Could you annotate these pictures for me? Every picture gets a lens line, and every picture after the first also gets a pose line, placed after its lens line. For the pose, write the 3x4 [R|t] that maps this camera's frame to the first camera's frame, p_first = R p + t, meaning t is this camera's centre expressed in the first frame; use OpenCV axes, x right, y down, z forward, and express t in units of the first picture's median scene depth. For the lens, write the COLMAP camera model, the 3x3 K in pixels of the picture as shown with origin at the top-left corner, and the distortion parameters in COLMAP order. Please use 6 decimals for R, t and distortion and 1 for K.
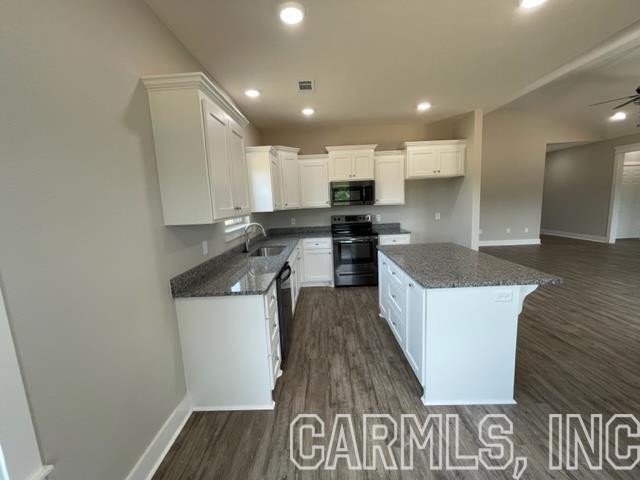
lens RADIAL K [[259.0, 0, 318.0], [0, 259.0, 237.2], [0, 0, 1]] dist [-0.001007, -0.000115]
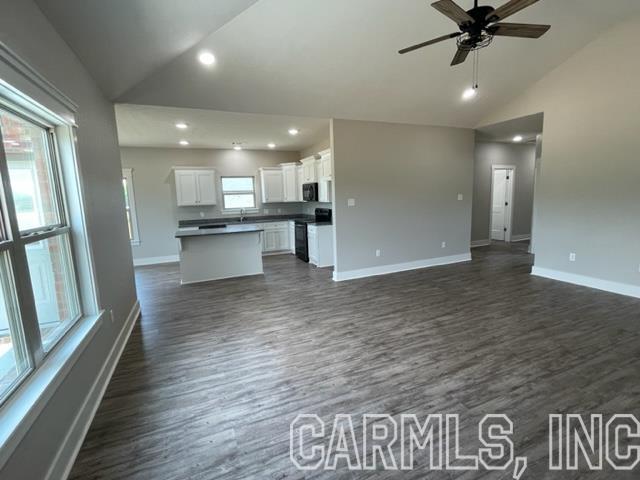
lens RADIAL K [[299.2, 0, 318.3], [0, 299.2, 236.7], [0, 0, 1]] dist [-0.009418, 0.004409]
pose [[0.413289, 0.154988, -0.897313, 1.681098], [-0.110052, 0.986687, 0.119737, -0.139324], [0.903925, 0.049265, 0.424844, 0.408060]]
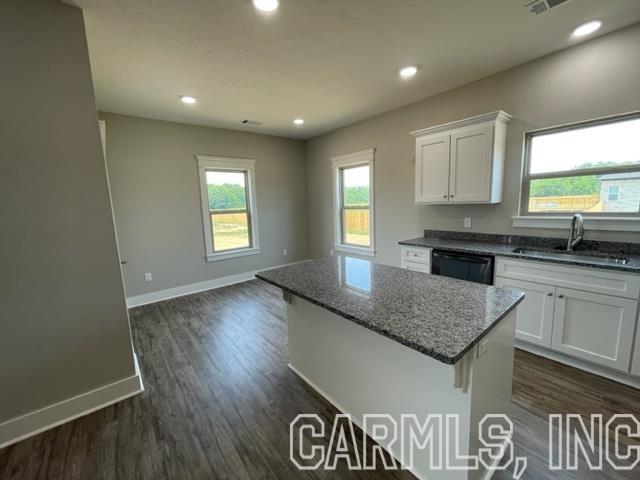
lens RADIAL K [[259.0, 0, 318.0], [0, 259.0, 237.2], [0, 0, 1]] dist [-0.001007, -0.000115]
pose [[-0.762144, 0.161074, -0.627050, 0.582460], [-0.016816, 0.963303, 0.267888, -0.132929], [0.647189, 0.214714, -0.731467, 0.815906]]
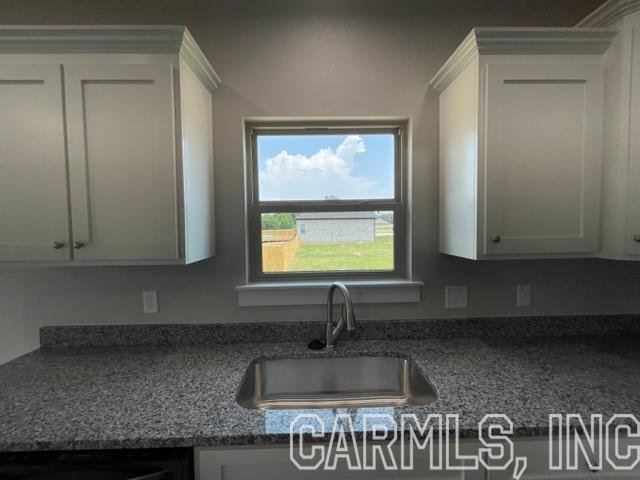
lens RADIAL K [[259.0, 0, 318.0], [0, 259.0, 237.2], [0, 0, 1]] dist [-0.001007, -0.000115]
pose [[0.043773, 0.088081, -0.995151, 0.088725], [-0.127179, 0.988493, 0.081898, -0.111382], [0.990913, 0.122977, 0.054471, 0.714770]]
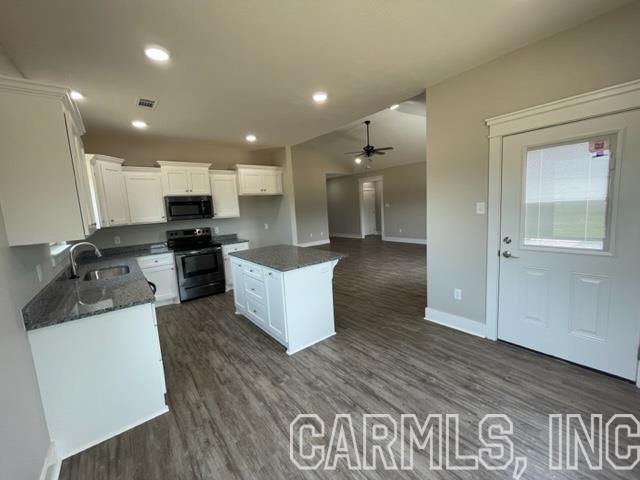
lens RADIAL K [[259.0, 0, 318.0], [0, 259.0, 237.2], [0, 0, 1]] dist [-0.001007, -0.000115]
pose [[0.774897, -0.073769, 0.627768, -0.137360], [0.107846, 0.994034, -0.016312, 0.019334], [-0.622819, 0.080343, 0.778229, -0.114109]]
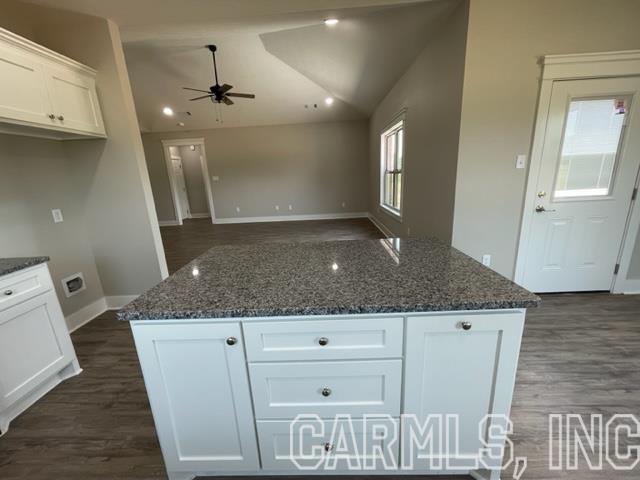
lens RADIAL K [[259.0, 0, 318.0], [0, 259.0, 237.2], [0, 0, 1]] dist [-0.001007, -0.000115]
pose [[0.013478, -0.195458, 0.980620, -0.031854], [0.186155, 0.964053, 0.189597, -0.048833], [-0.982428, 0.179992, 0.049379, 0.562846]]
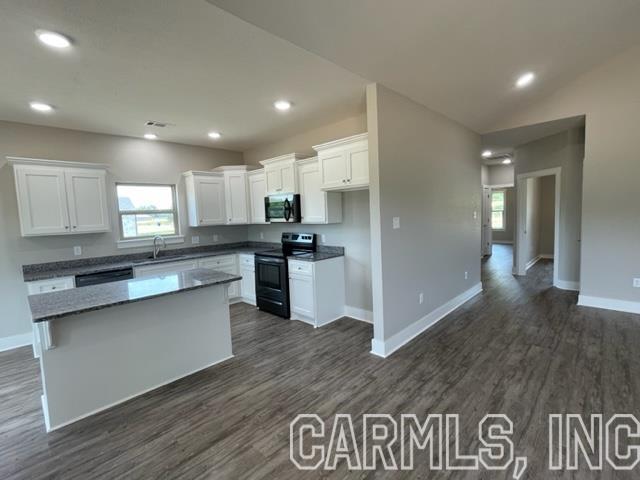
lens RADIAL K [[299.2, 0, 318.3], [0, 299.2, 236.7], [0, 0, 1]] dist [-0.009418, 0.004409]
pose [[0.728763, 0.070291, -0.681149, 0.987714], [-0.087797, 0.996099, 0.008857, -0.100635], [0.679115, 0.053348, 0.732091, 0.355171]]
